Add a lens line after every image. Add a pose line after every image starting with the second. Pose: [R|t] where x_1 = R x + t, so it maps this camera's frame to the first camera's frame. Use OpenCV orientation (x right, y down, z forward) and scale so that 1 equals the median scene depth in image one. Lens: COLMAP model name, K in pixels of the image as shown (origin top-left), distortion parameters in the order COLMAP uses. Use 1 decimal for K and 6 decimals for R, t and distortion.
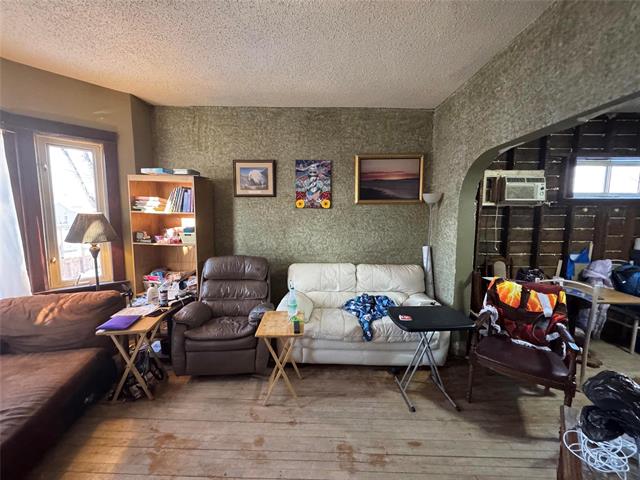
lens RADIAL K [[254.9, 0, 321.6], [0, 254.9, 240.4], [0, 0, 1]] dist [-0.001172, 0.000115]
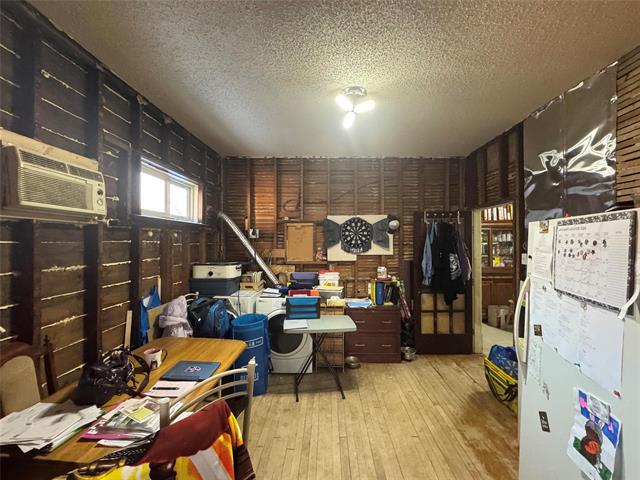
lens RADIAL K [[254.9, 0, 318.8], [0, 254.9, 241.6], [0, 0, 1]] dist [-0.001172, 0.000115]
pose [[0.027704, -0.003915, 0.999609, 0.367223], [0.096527, 0.995330, 0.001223, -0.060203], [-0.994945, 0.096455, 0.027952, 0.580942]]
